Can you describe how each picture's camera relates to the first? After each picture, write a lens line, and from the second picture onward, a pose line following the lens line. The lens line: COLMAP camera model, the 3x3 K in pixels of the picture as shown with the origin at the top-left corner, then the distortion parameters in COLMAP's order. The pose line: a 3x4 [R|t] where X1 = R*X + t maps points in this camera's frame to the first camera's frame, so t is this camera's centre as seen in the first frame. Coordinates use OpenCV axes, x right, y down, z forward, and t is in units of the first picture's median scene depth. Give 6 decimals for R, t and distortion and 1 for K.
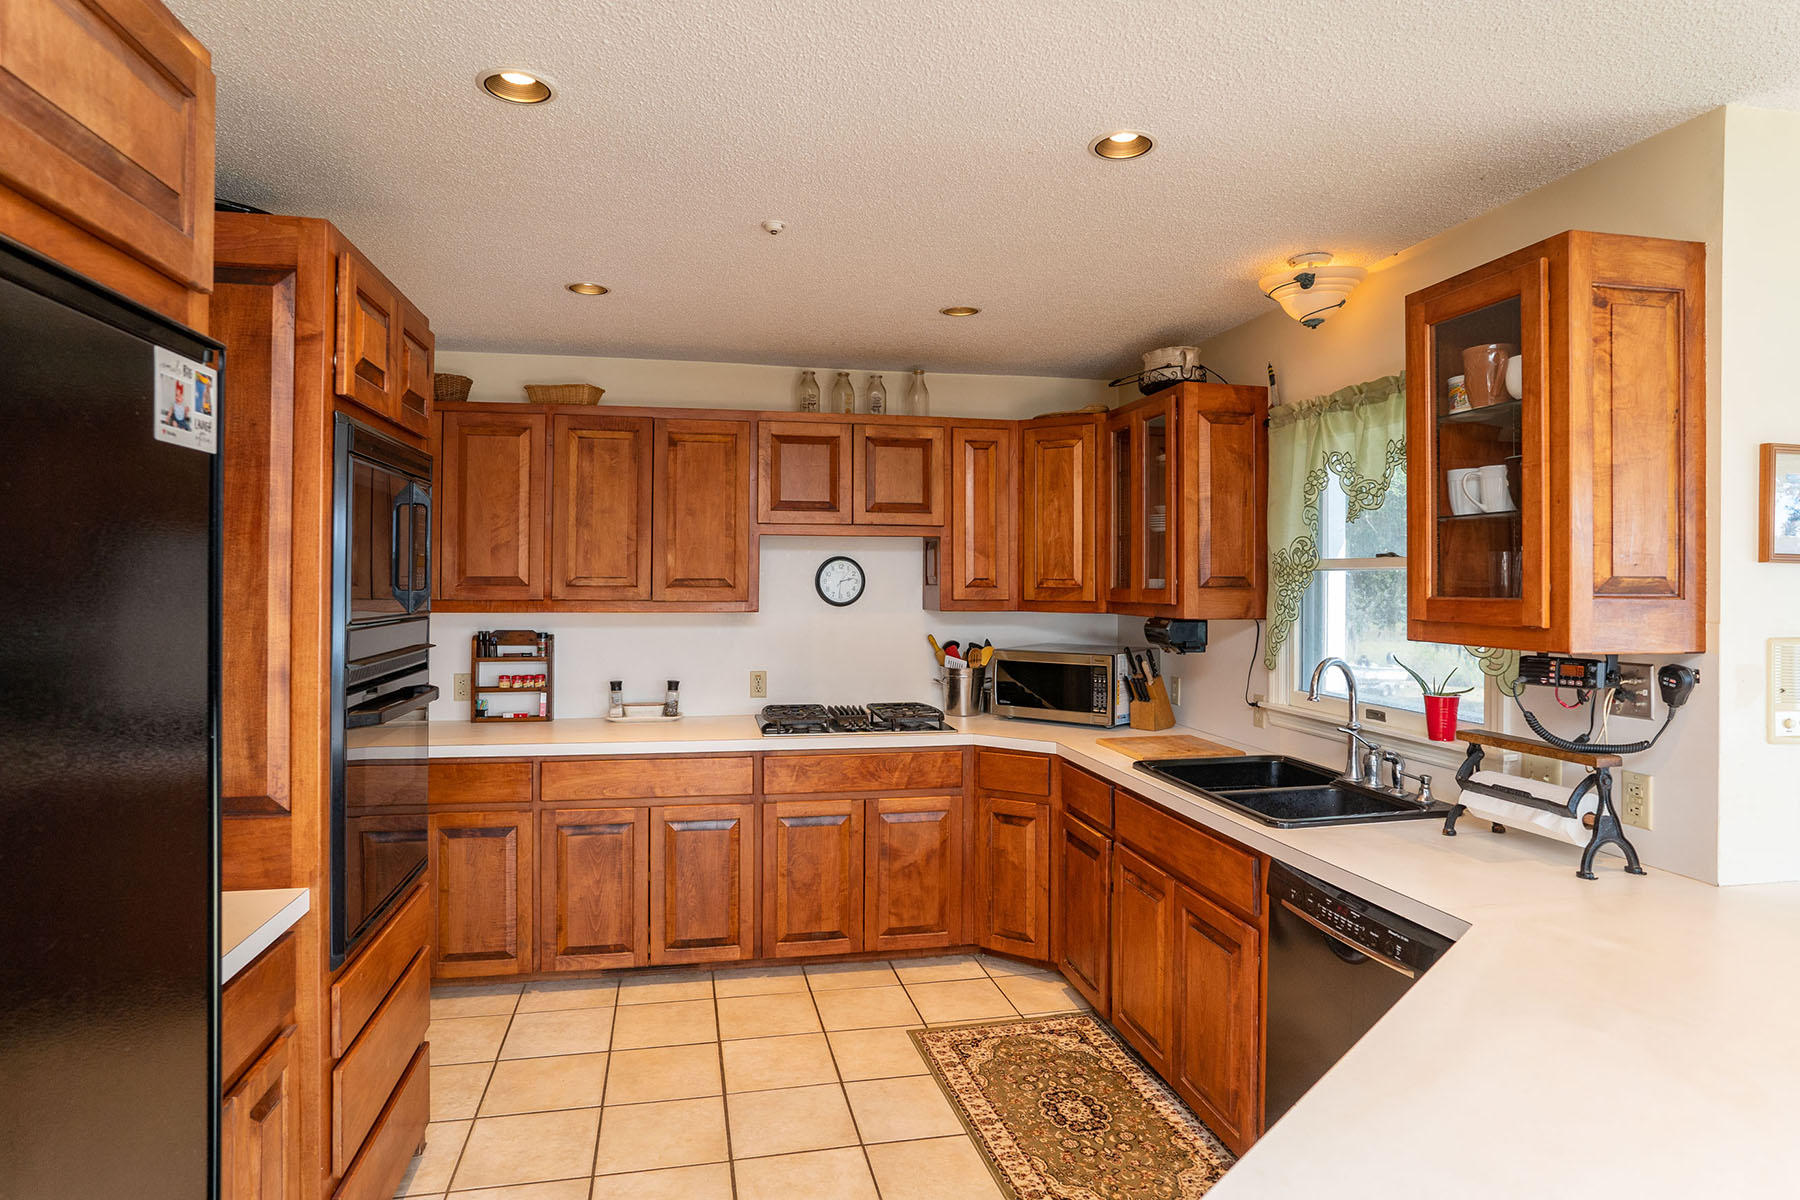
lens RADIAL K [[1070.4, 0, 898.5], [0, 1070.4, 589.2], [0, 0, 1]] dist [0.001805, 0.004296]
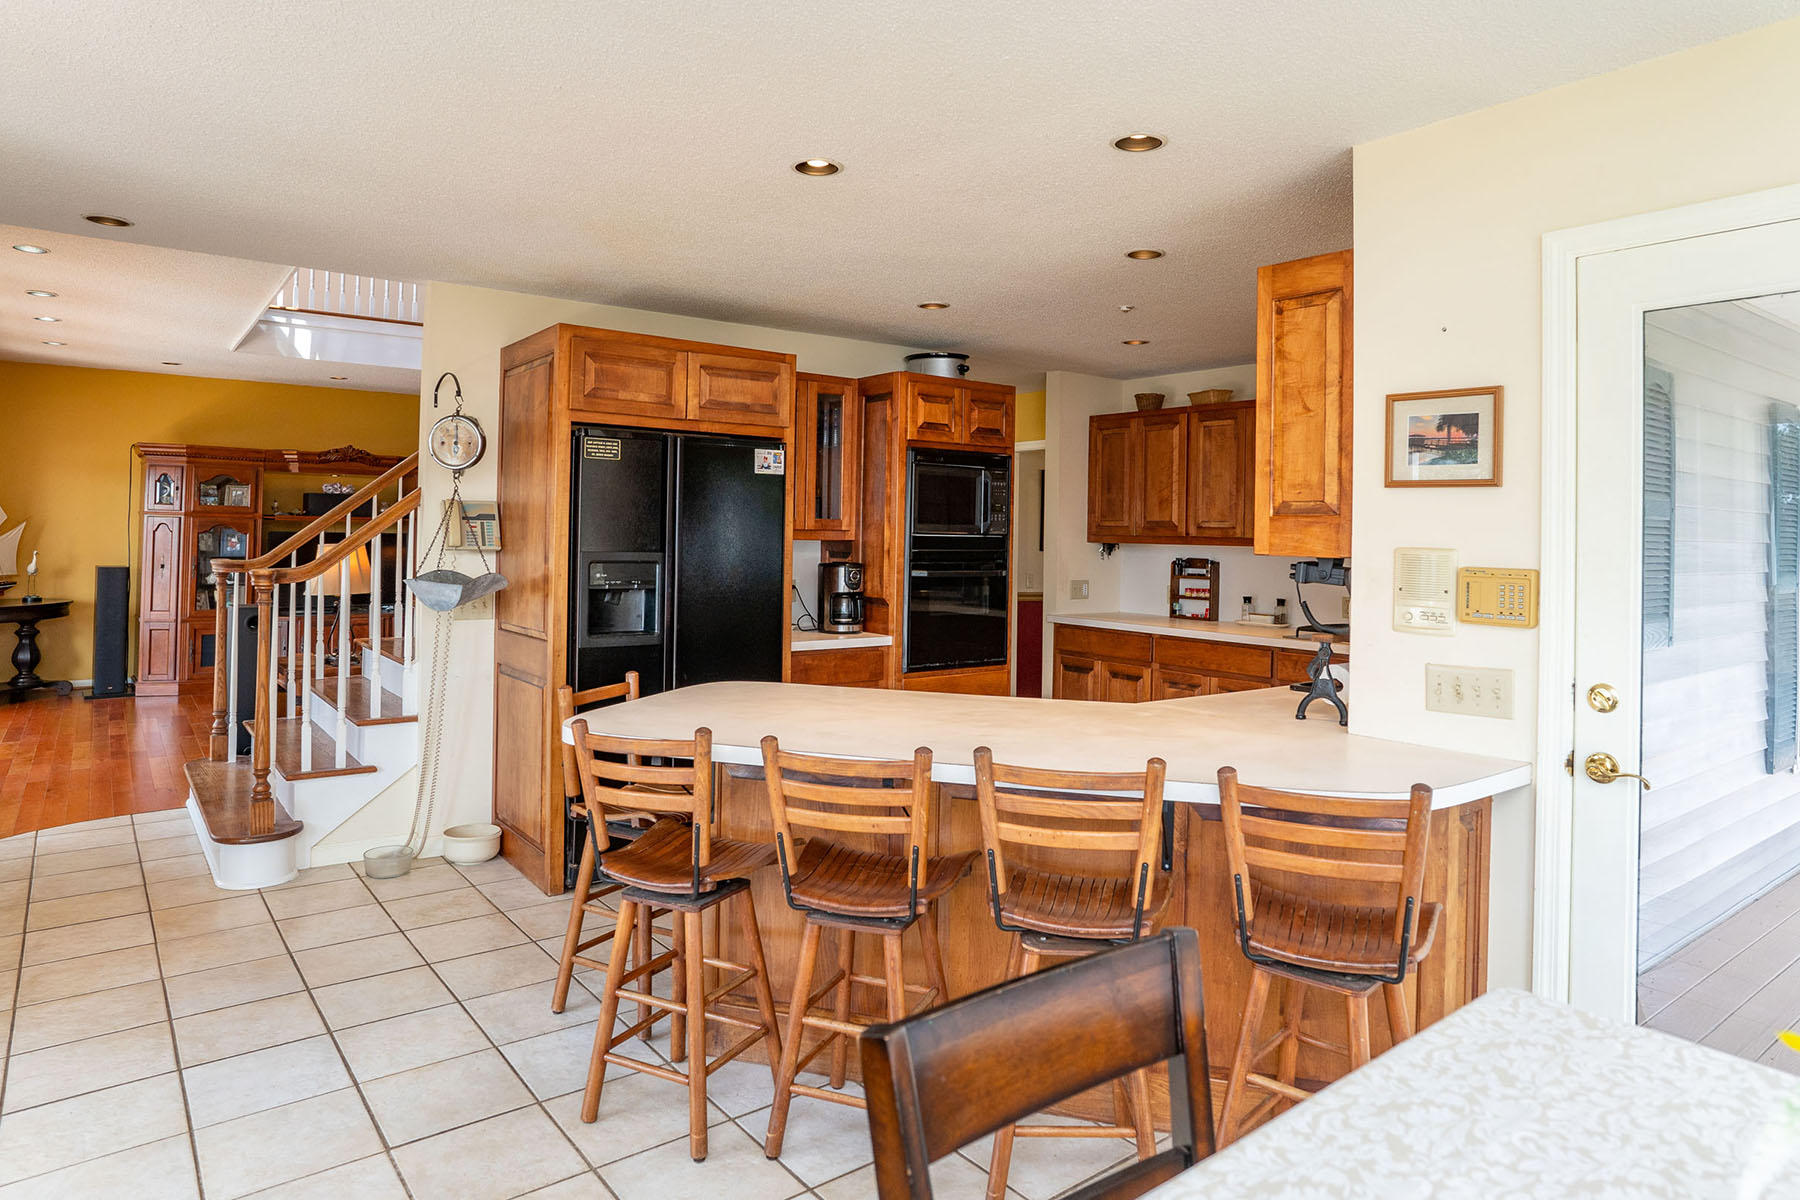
lens RADIAL K [[1070.4, 0, 877.6], [0, 1070.4, 537.0], [0, 0, 1]] dist [0.001805, 0.004296]
pose [[0.442121, 0.002829, -0.896951, 0.821253], [-0.015560, 0.999869, -0.004516, 0.023937], [0.896821, 0.015953, 0.442107, -0.052999]]
